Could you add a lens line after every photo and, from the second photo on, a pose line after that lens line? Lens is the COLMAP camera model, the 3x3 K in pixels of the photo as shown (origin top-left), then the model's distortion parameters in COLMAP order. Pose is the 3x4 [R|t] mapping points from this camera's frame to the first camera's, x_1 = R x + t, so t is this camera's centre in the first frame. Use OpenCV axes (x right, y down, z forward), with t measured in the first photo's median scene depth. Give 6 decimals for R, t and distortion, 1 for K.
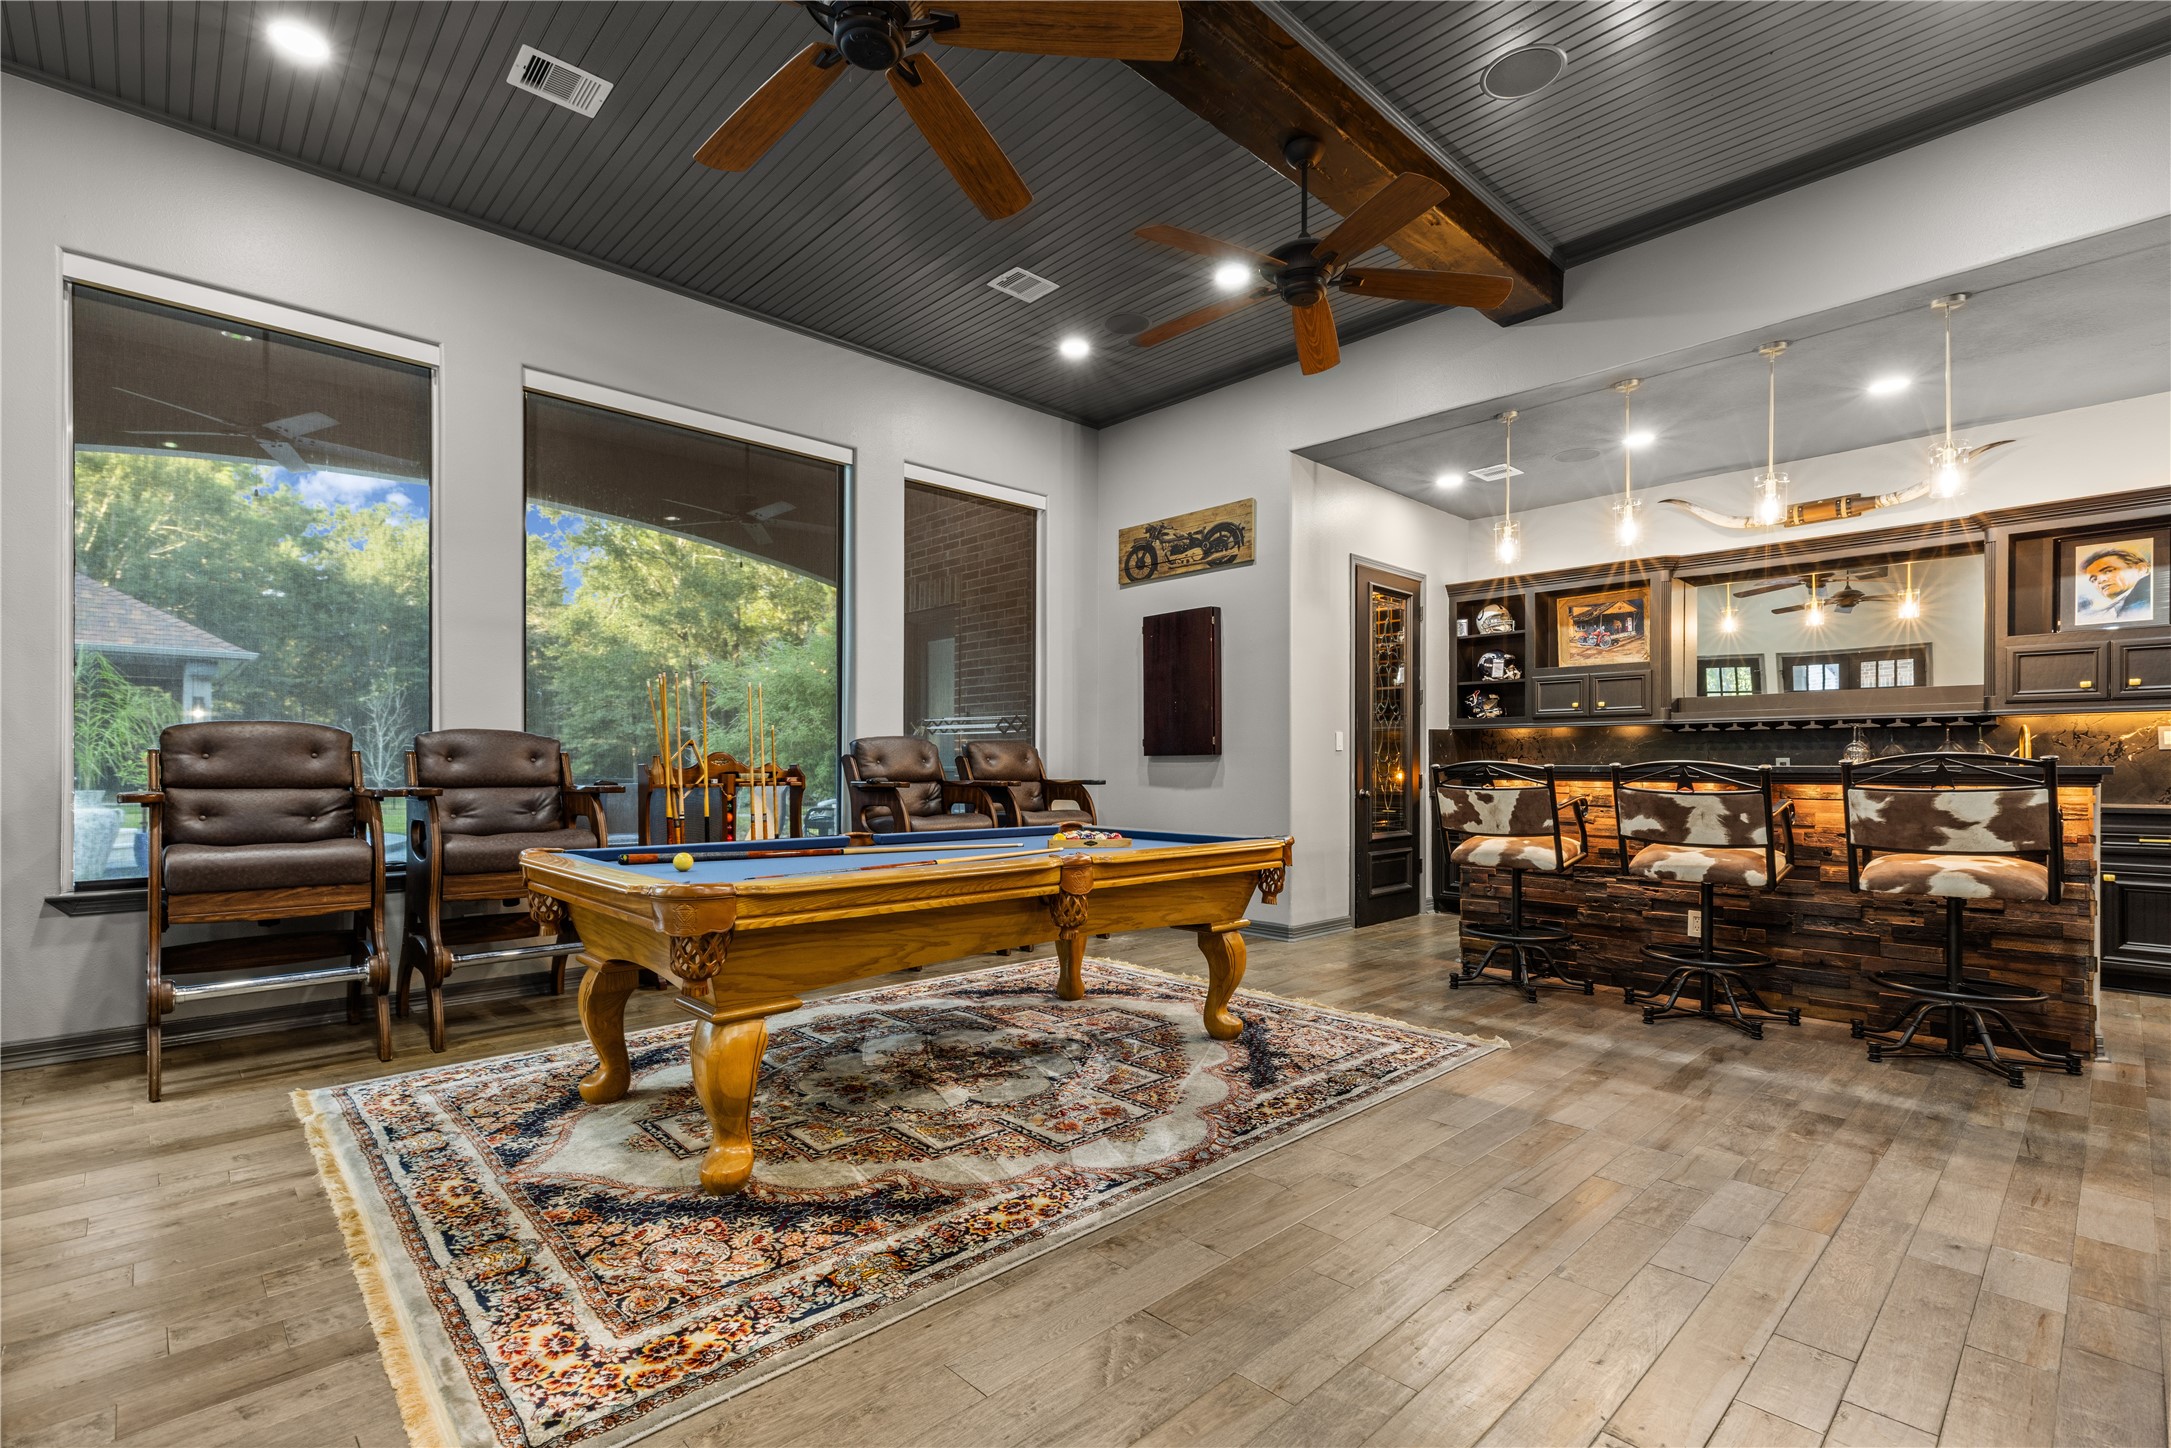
lens RADIAL K [[985.9, 0, 1083.8], [0, 985.9, 767.1], [0, 0, 1]] dist [0.002638, 0.000563]
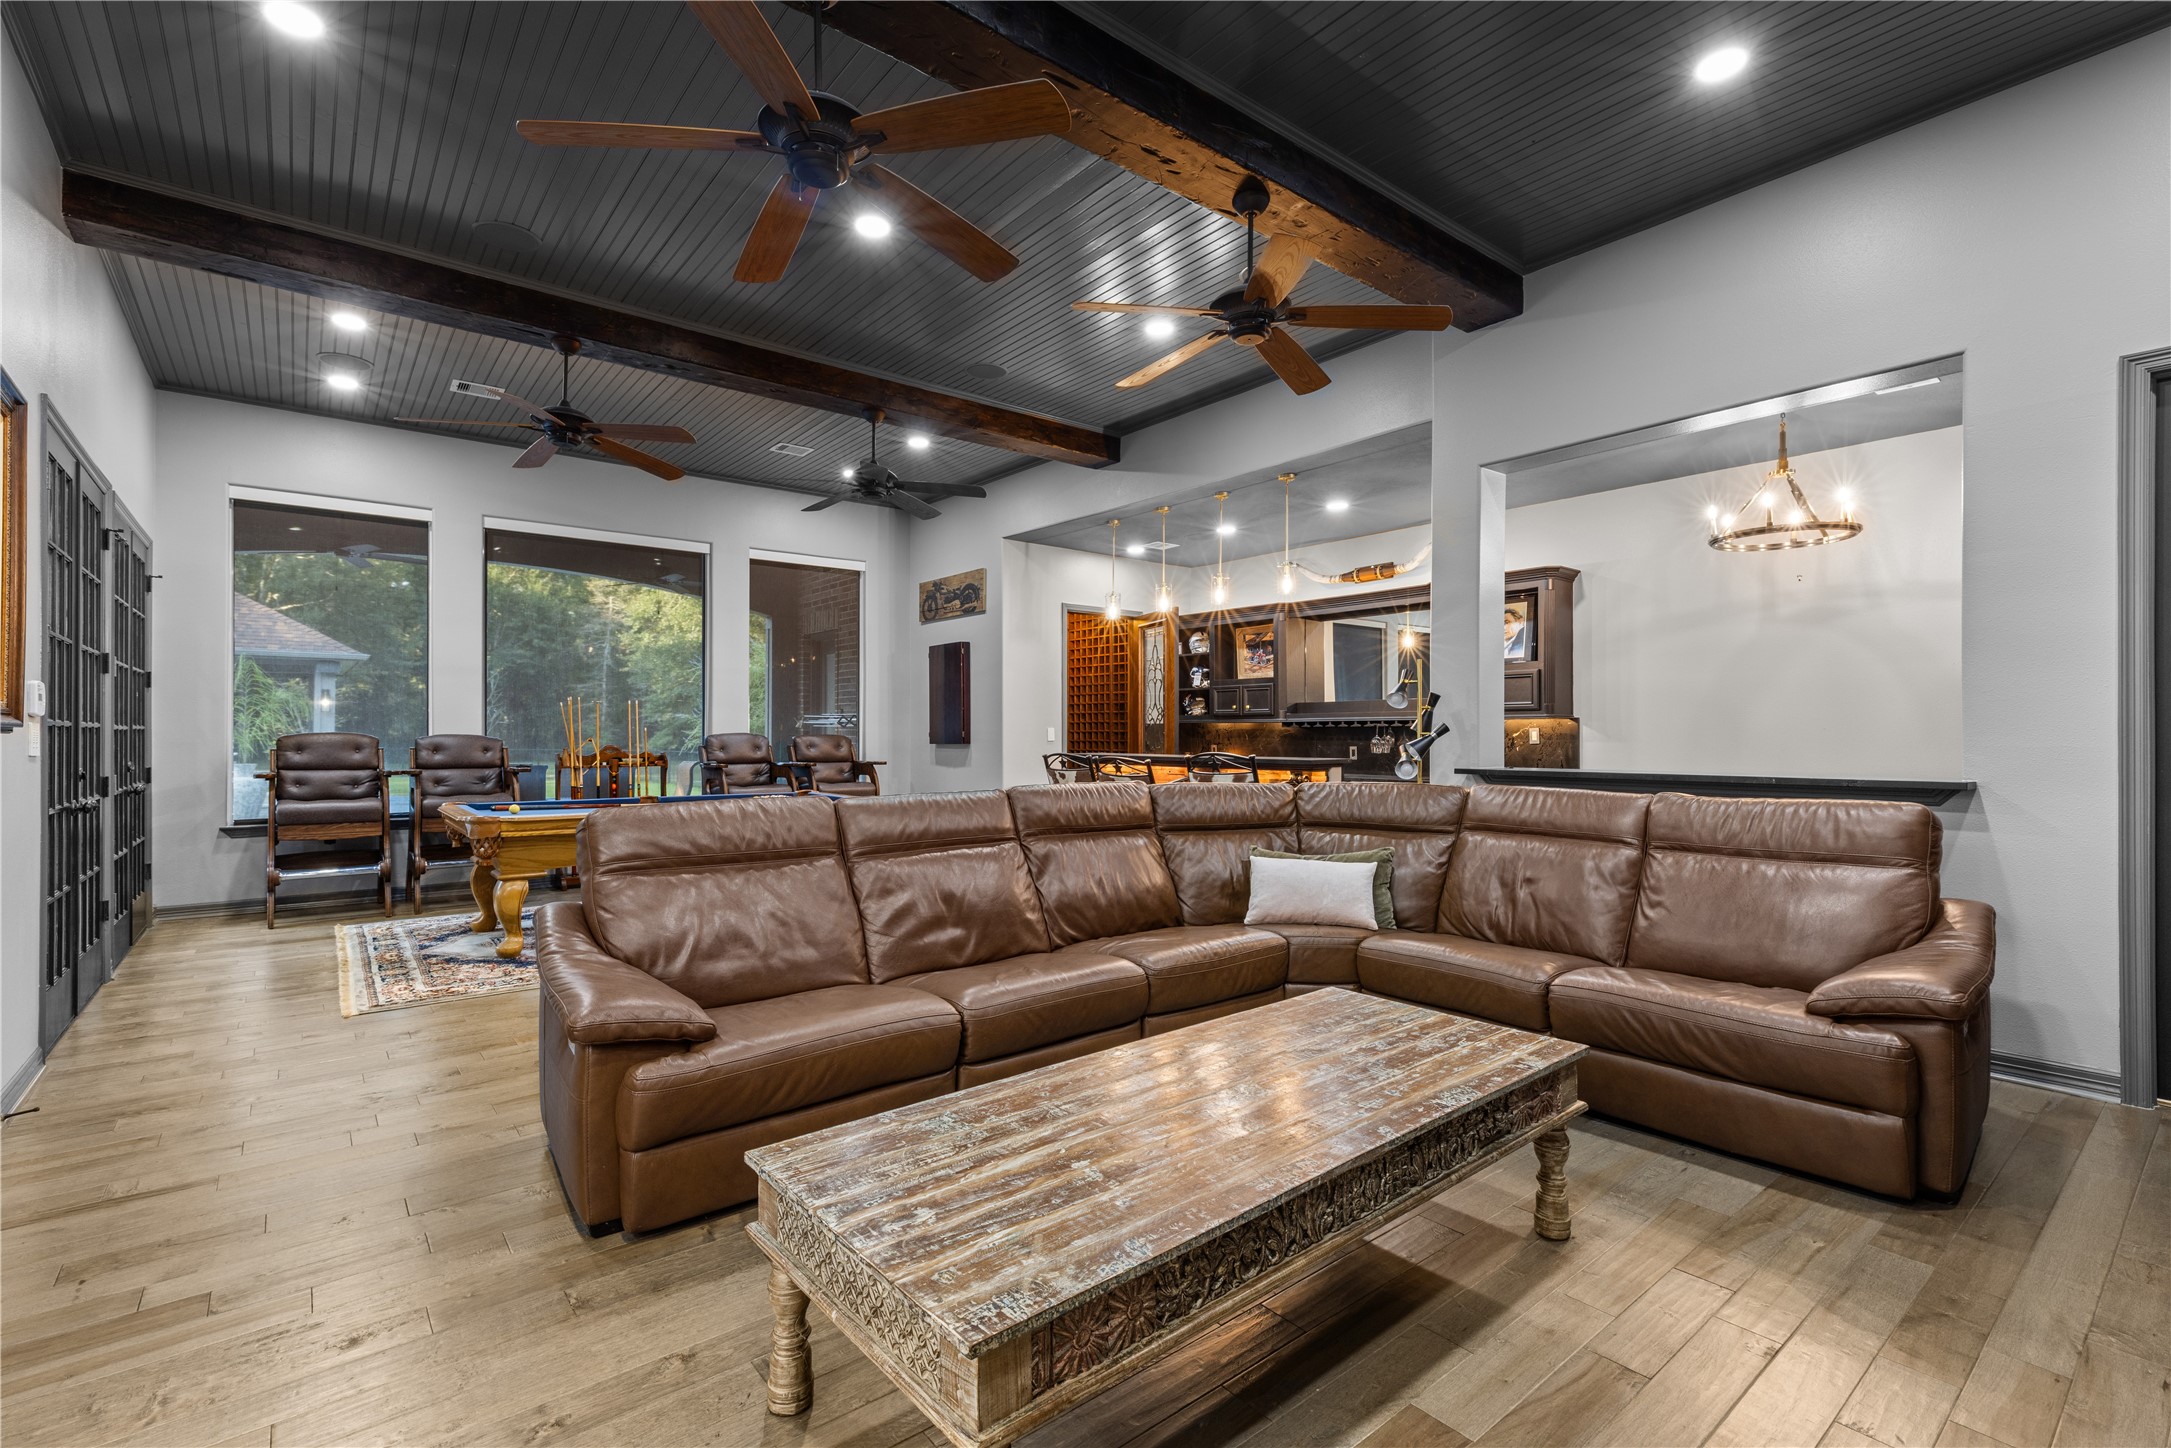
lens RADIAL K [[985.9, 0, 1090.9], [0, 985.9, 733.0], [0, 0, 1]] dist [0.002638, 0.000563]
pose [[0.996601, -0.001101, -0.082370, 0.476047], [0.000852, 0.999995, -0.003062, -0.026283], [0.082373, 0.002981, 0.996597, -0.463306]]
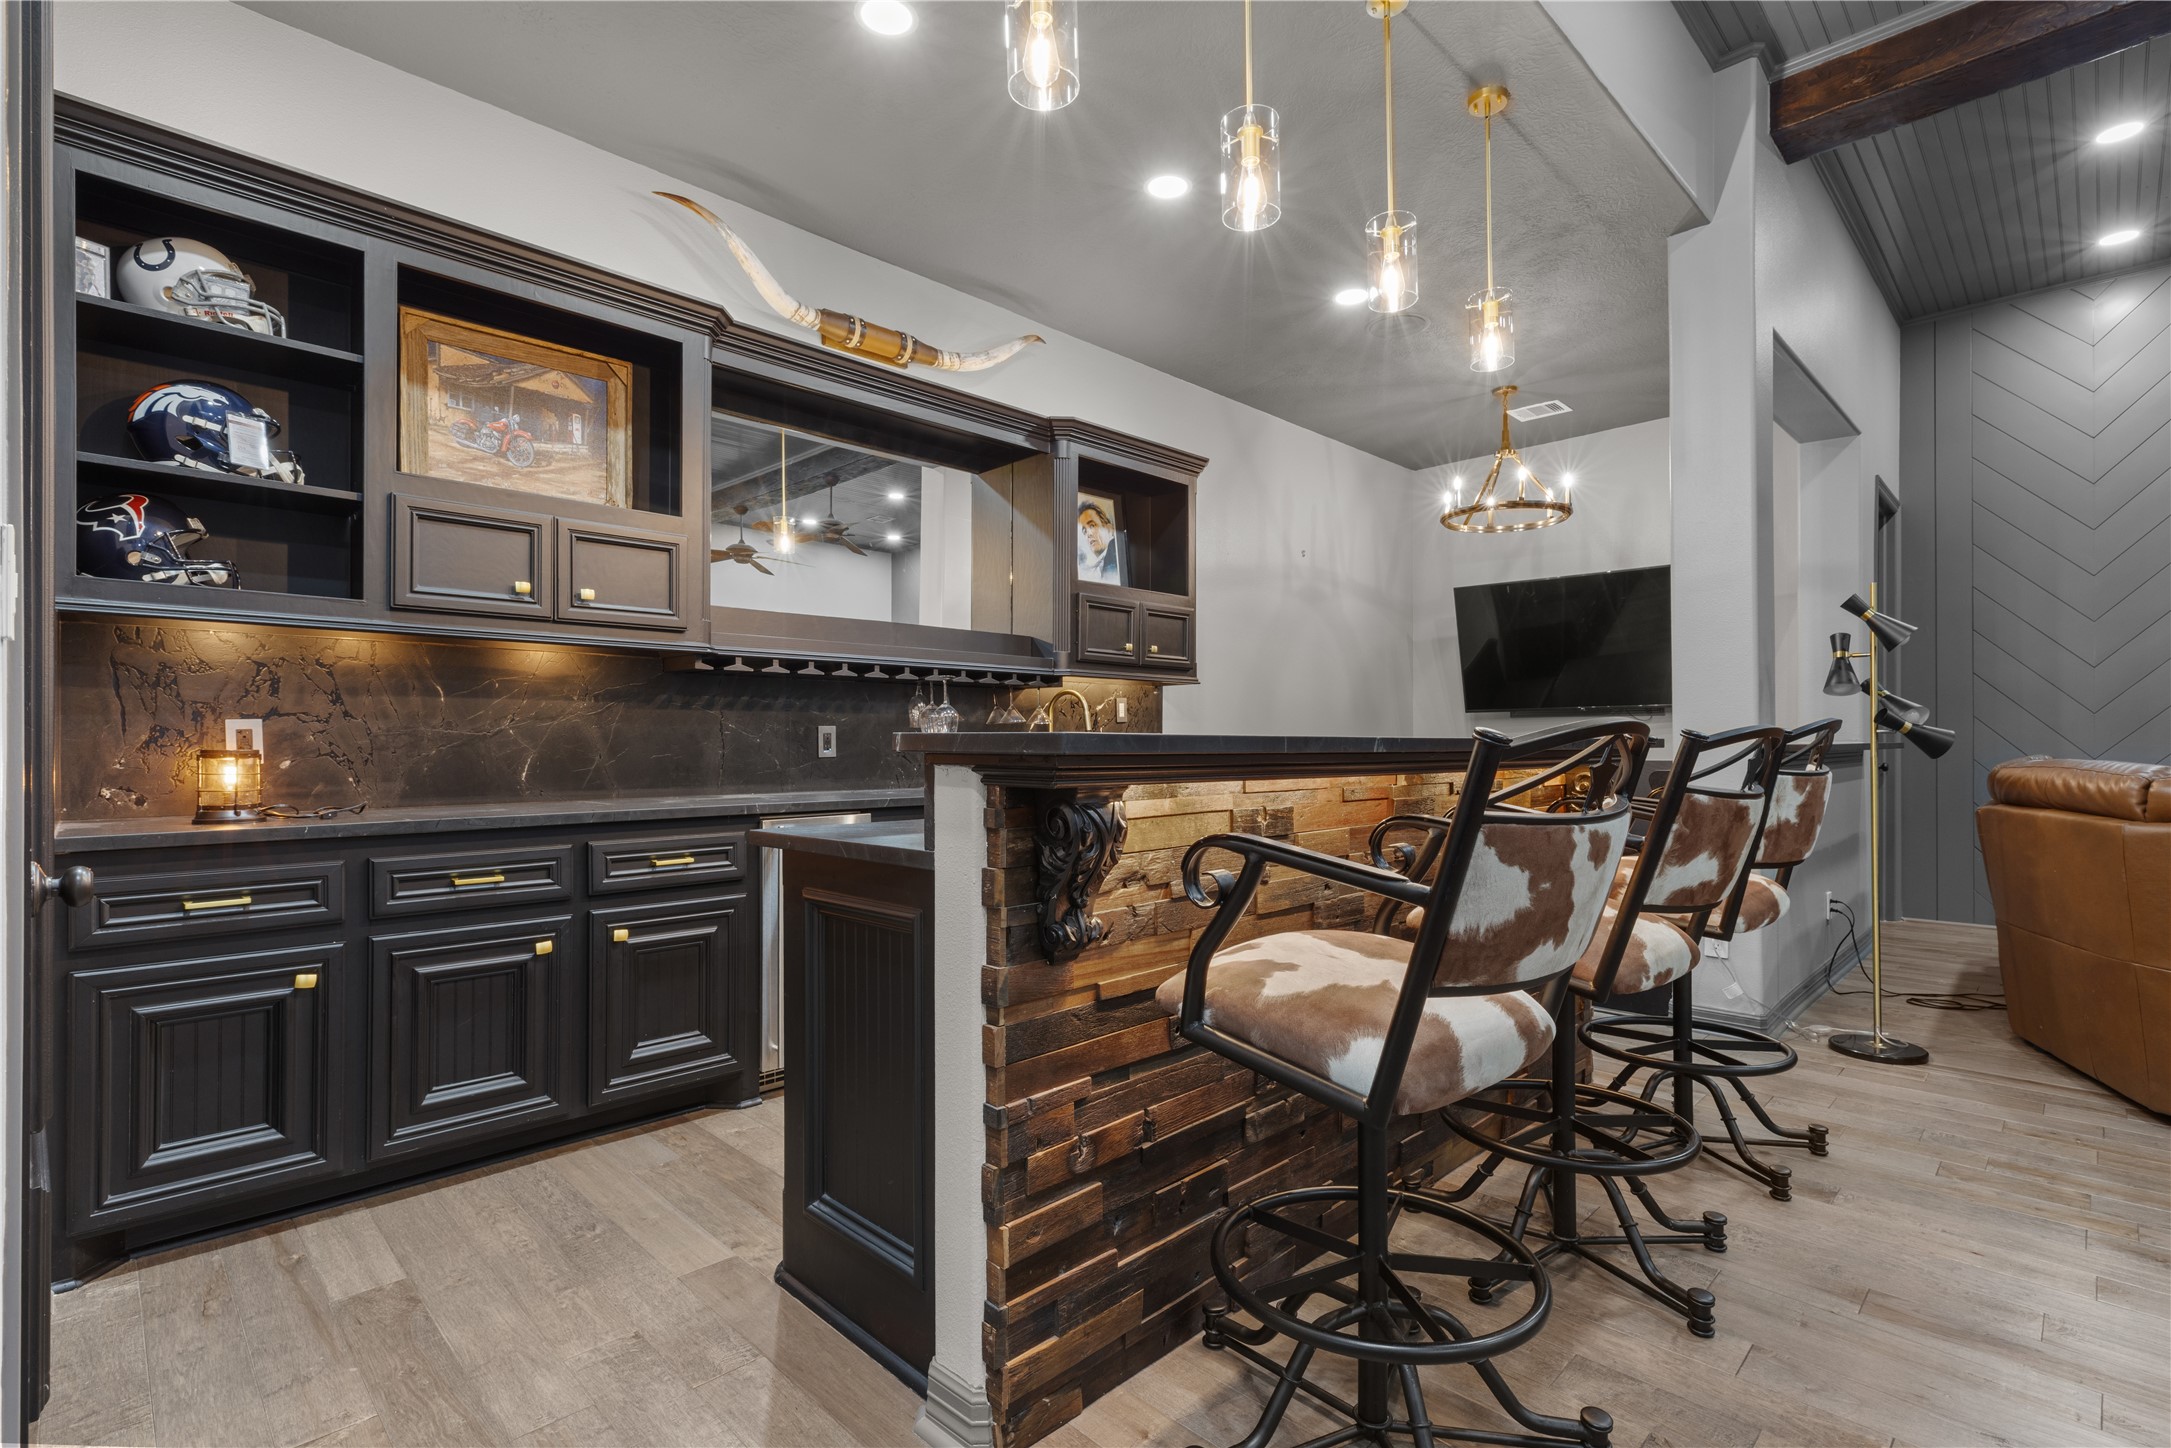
lens RADIAL K [[985.9, 0, 1087.2], [0, 985.9, 734.2], [0, 0, 1]] dist [0.002638, 0.000563]
pose [[-0.011169, 0.001466, 0.999937, 0.113260], [0.000099, 0.999999, -0.001465, -0.003720], [-0.999938, 0.000082, -0.011169, 0.899150]]
